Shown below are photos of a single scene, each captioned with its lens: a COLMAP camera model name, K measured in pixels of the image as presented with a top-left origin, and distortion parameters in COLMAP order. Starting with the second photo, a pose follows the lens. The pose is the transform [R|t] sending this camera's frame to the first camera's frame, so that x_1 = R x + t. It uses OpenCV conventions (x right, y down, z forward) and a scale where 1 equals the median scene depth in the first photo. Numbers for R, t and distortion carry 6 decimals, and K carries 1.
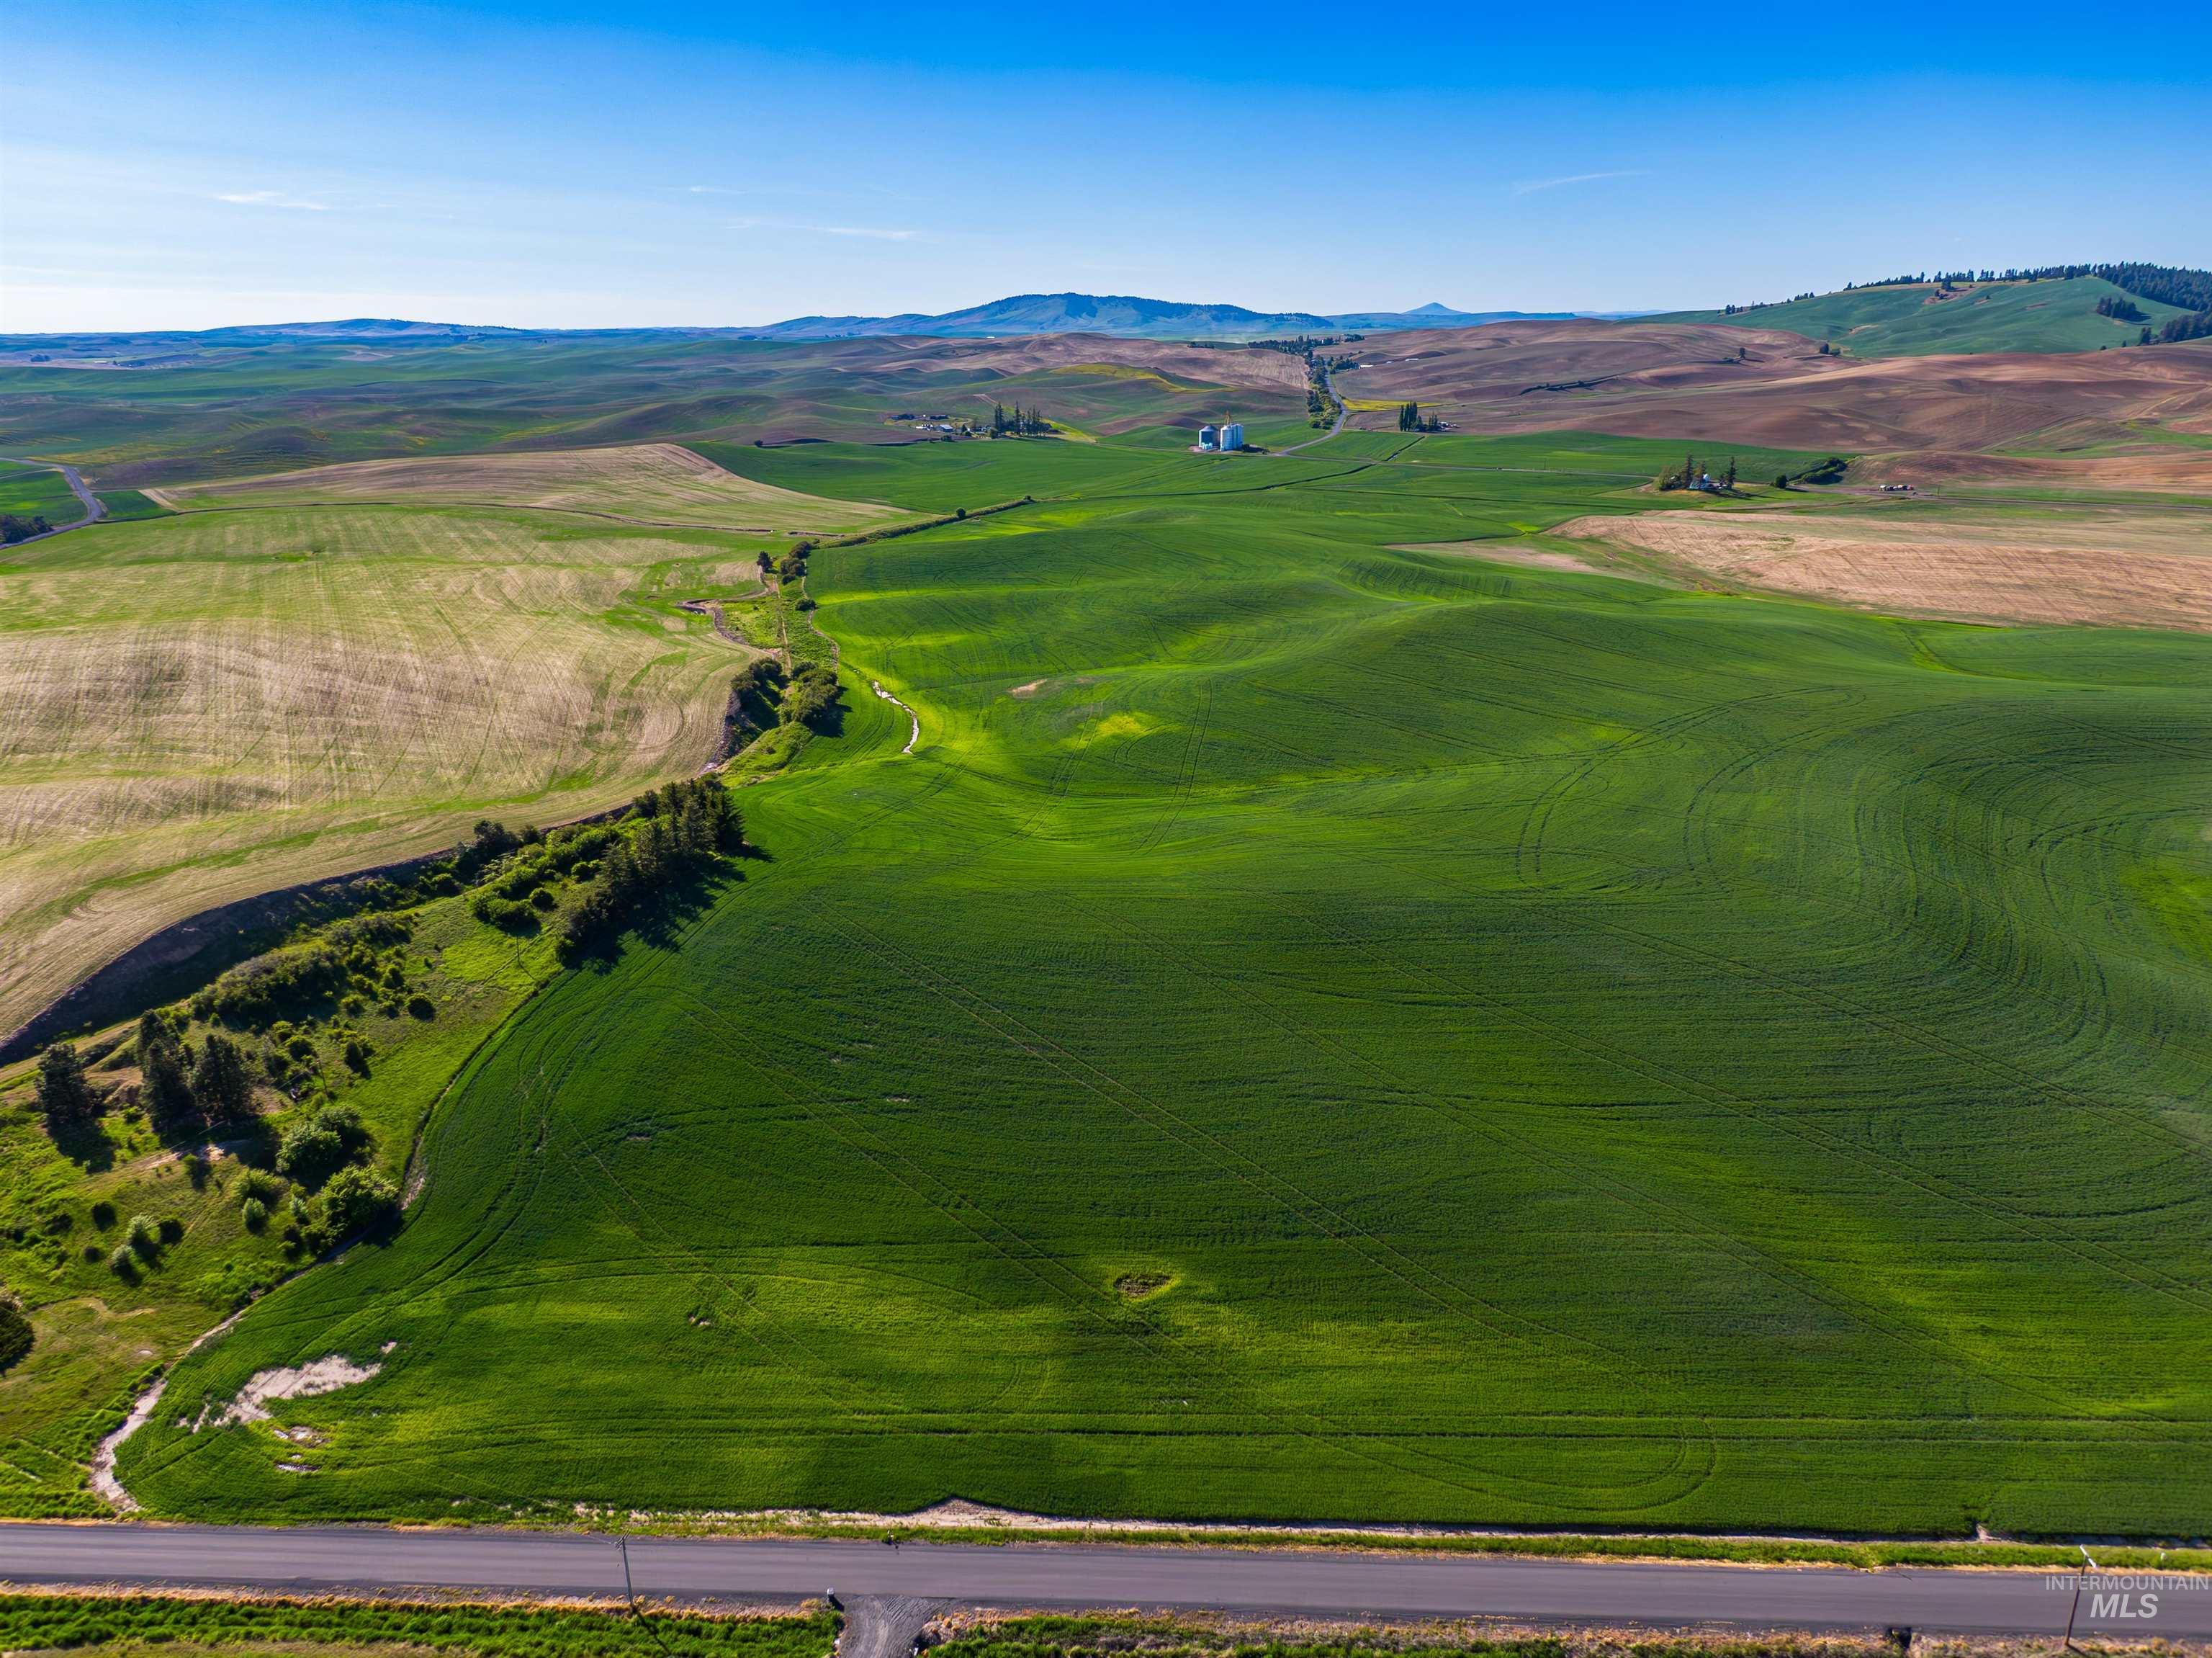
lens RADIAL K [[1612.7, 0, 1100.3], [0, 1612.7, 797.9], [0, 0, 1]] dist [0.058699, -0.076504]
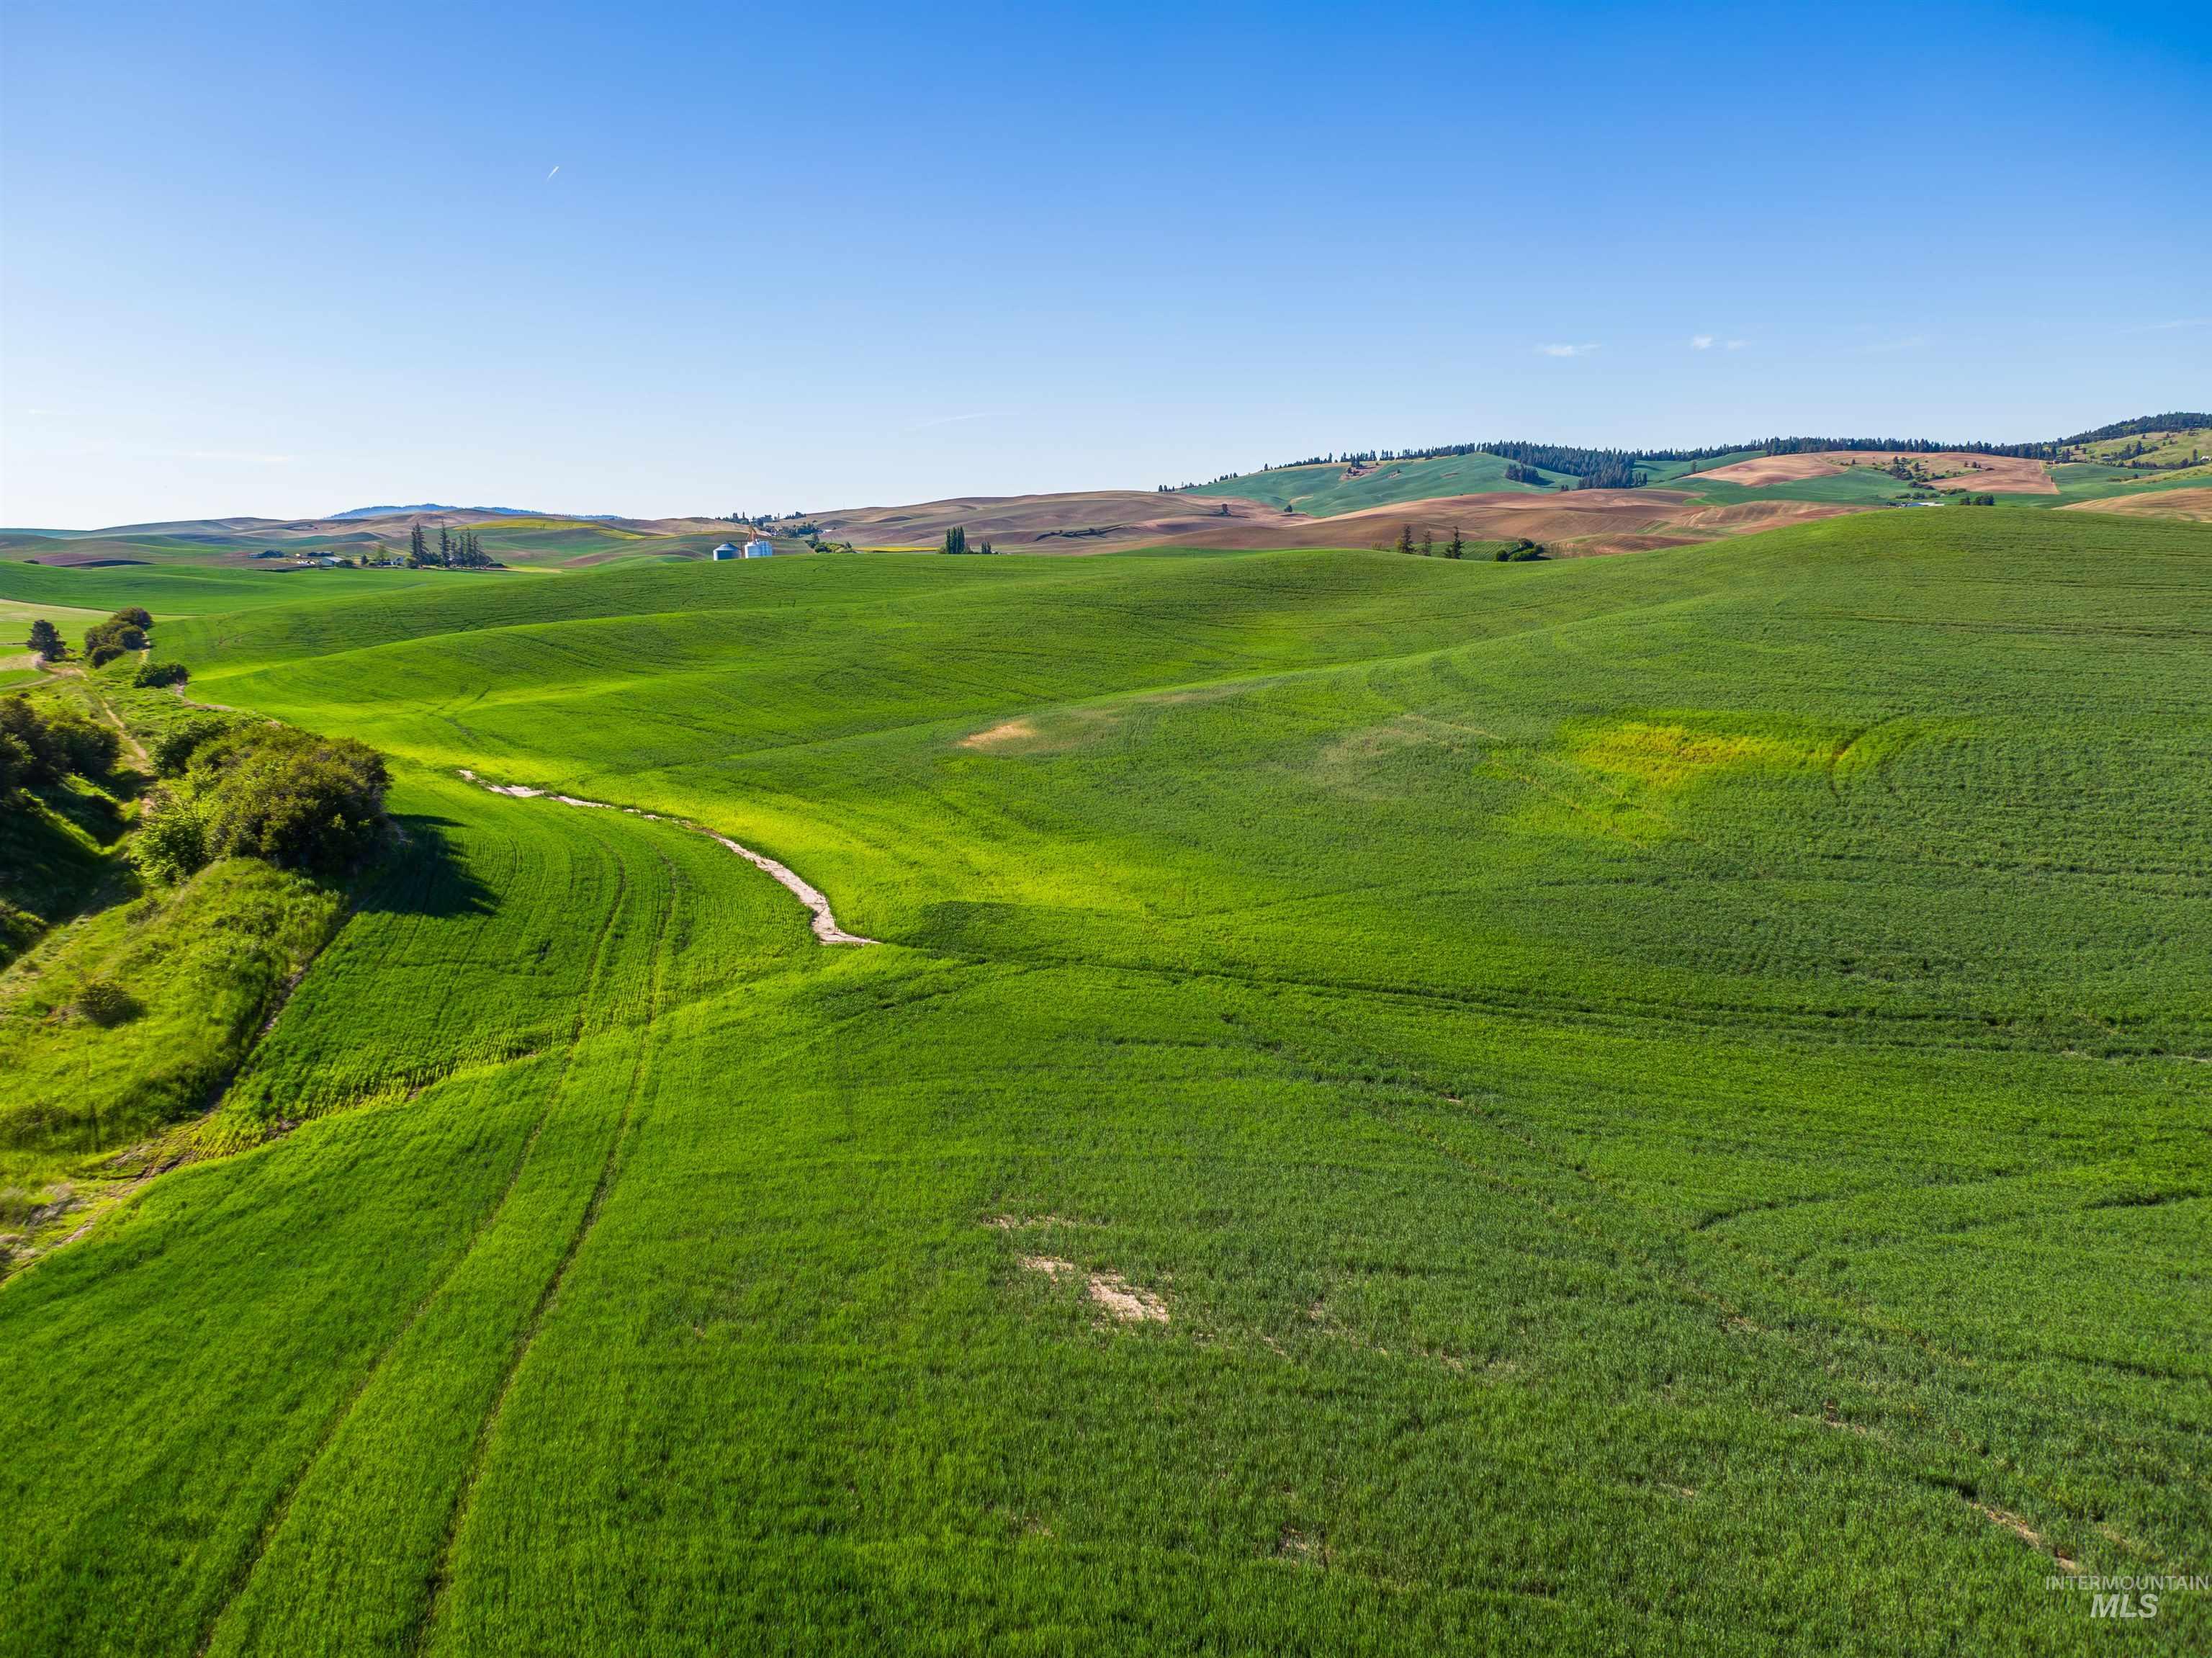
lens RADIAL K [[1619.6, 0, 1108.7], [0, 1619.6, 823.9], [0, 0, 1]] dist [0.050423, -0.067442]
pose [[0.926297, -0.074105, 0.369434, -0.160723], [0.118228, 0.988116, -0.098231, -0.015743], [-0.357764, 0.134669, 0.924050, 0.700735]]
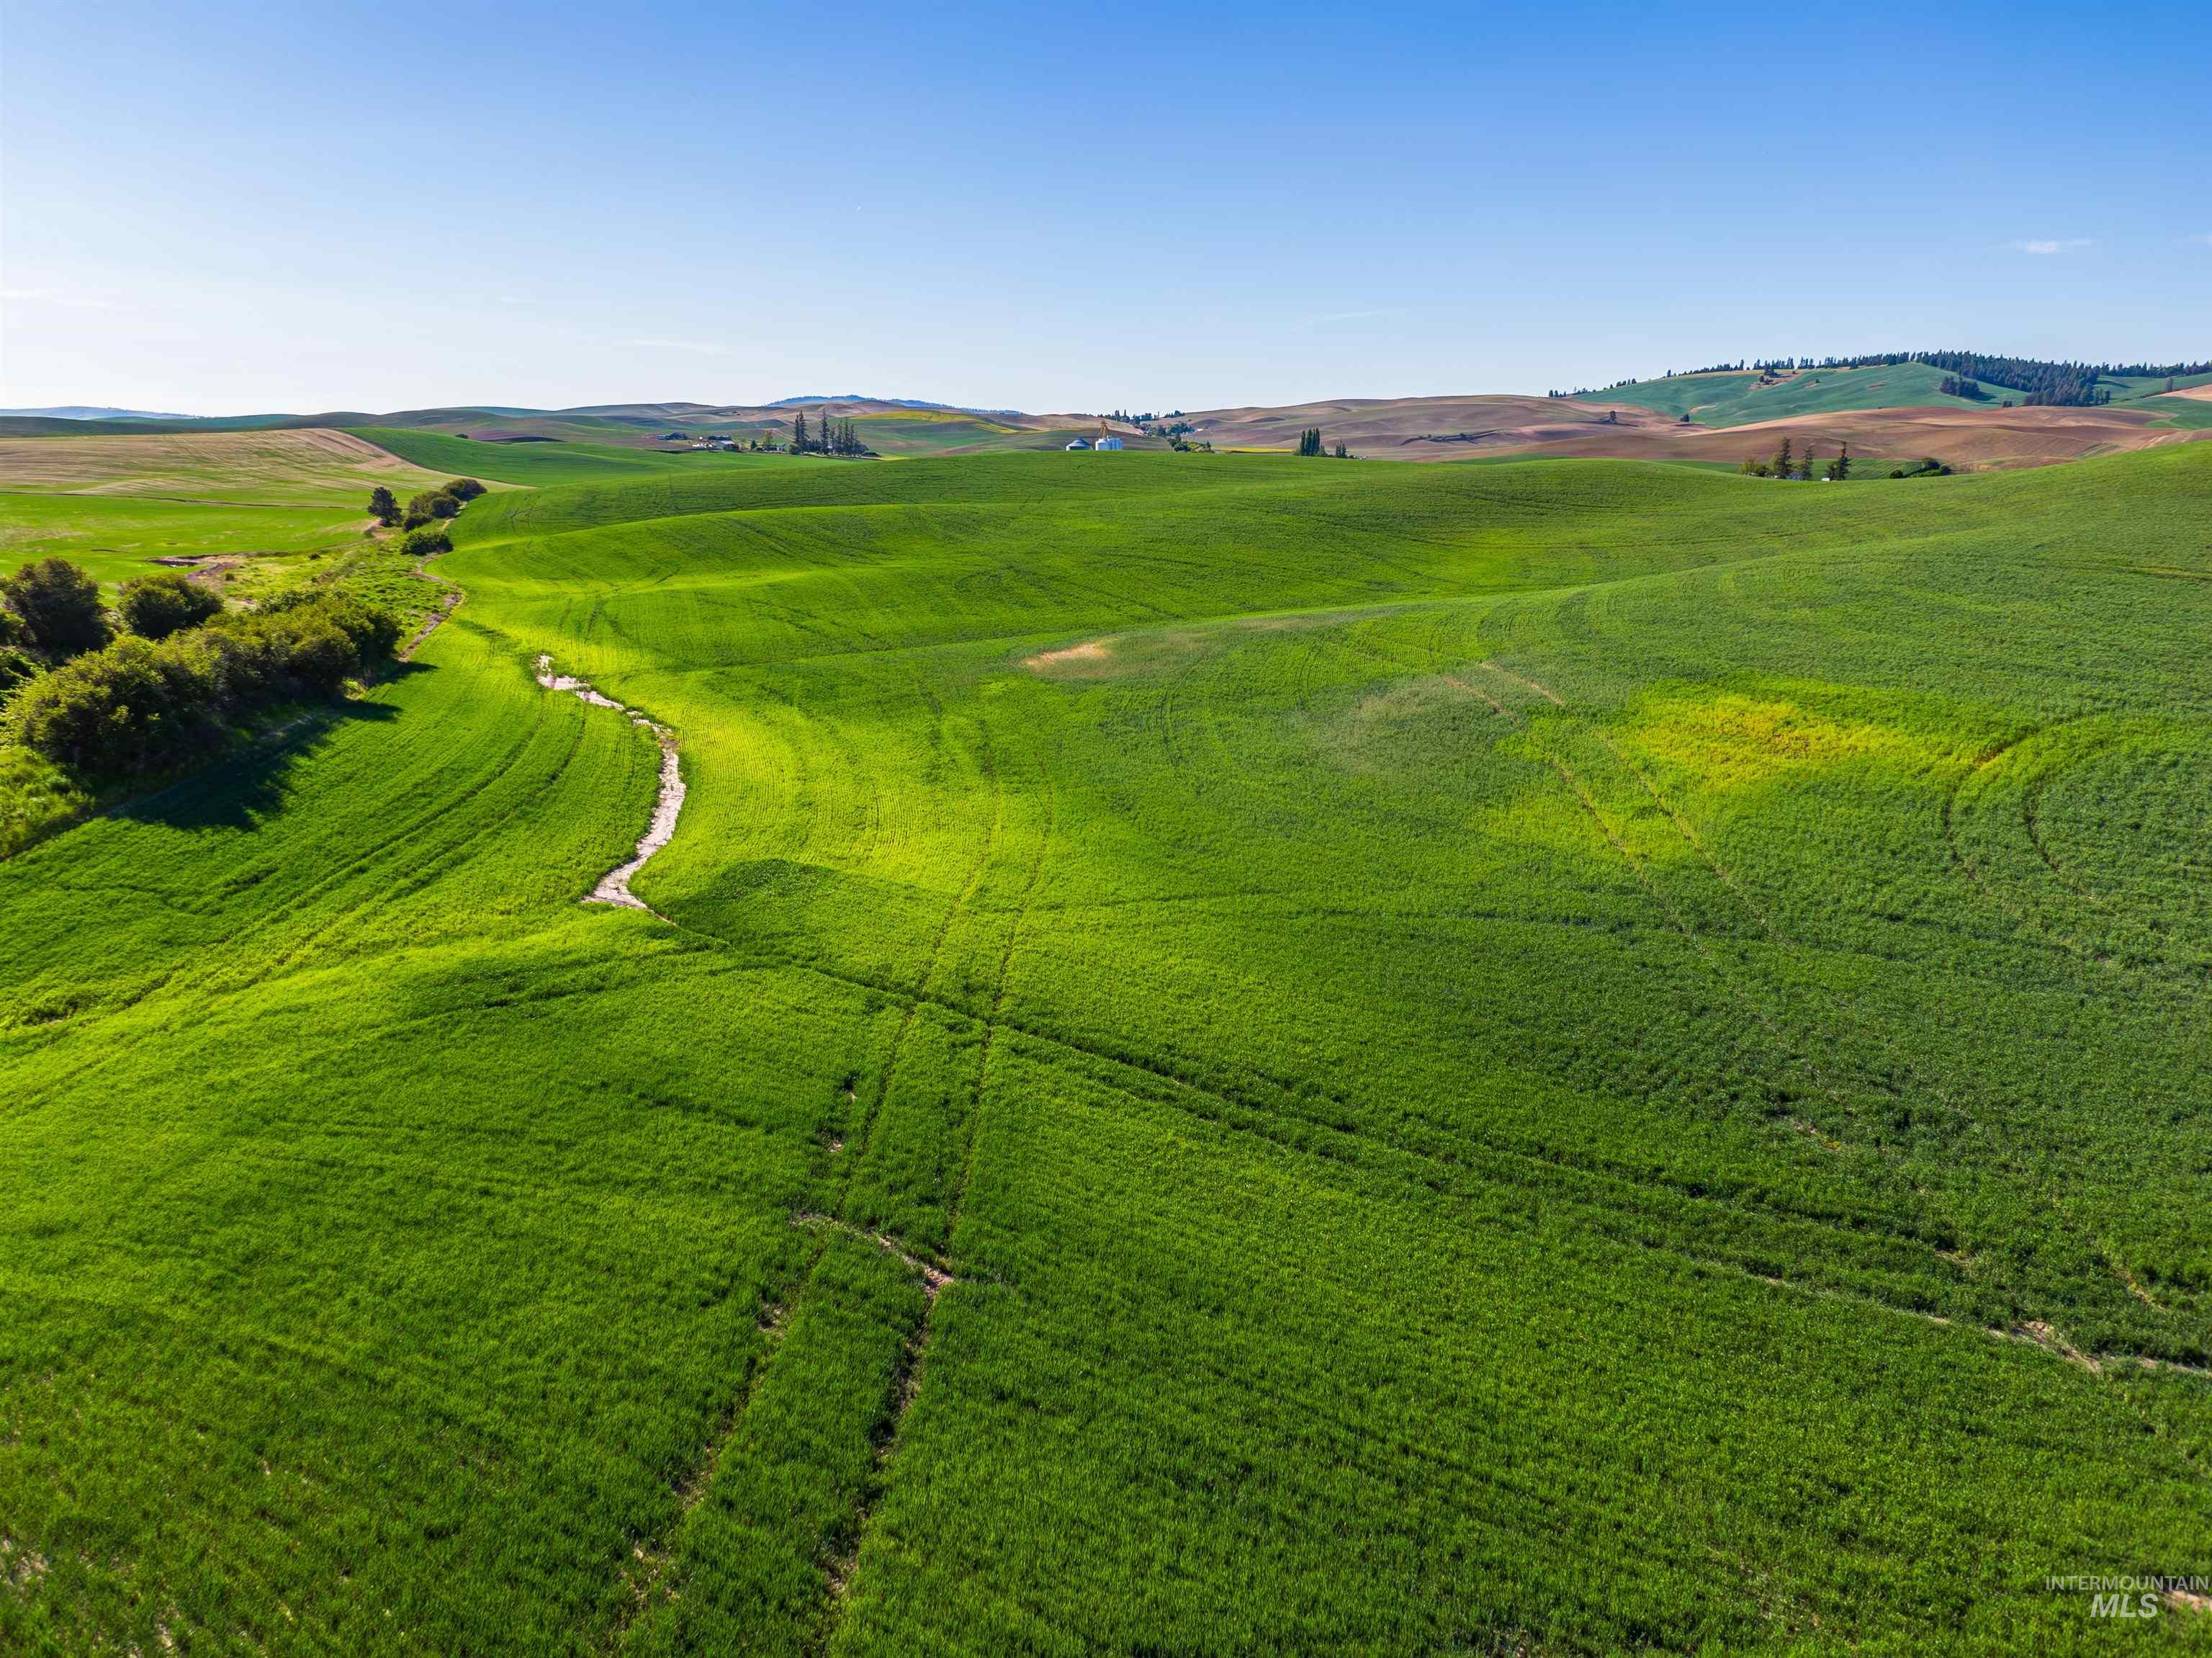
lens RADIAL K [[1560.6, 0, 1098.3], [0, 1560.6, 837.1], [0, 0, 1]] dist [0.047403, -0.068393]
pose [[0.990371, -0.014965, 0.137627, -0.081123], [0.020816, 0.998935, -0.041173, -0.024509], [-0.136864, 0.043641, 0.989628, 0.734050]]
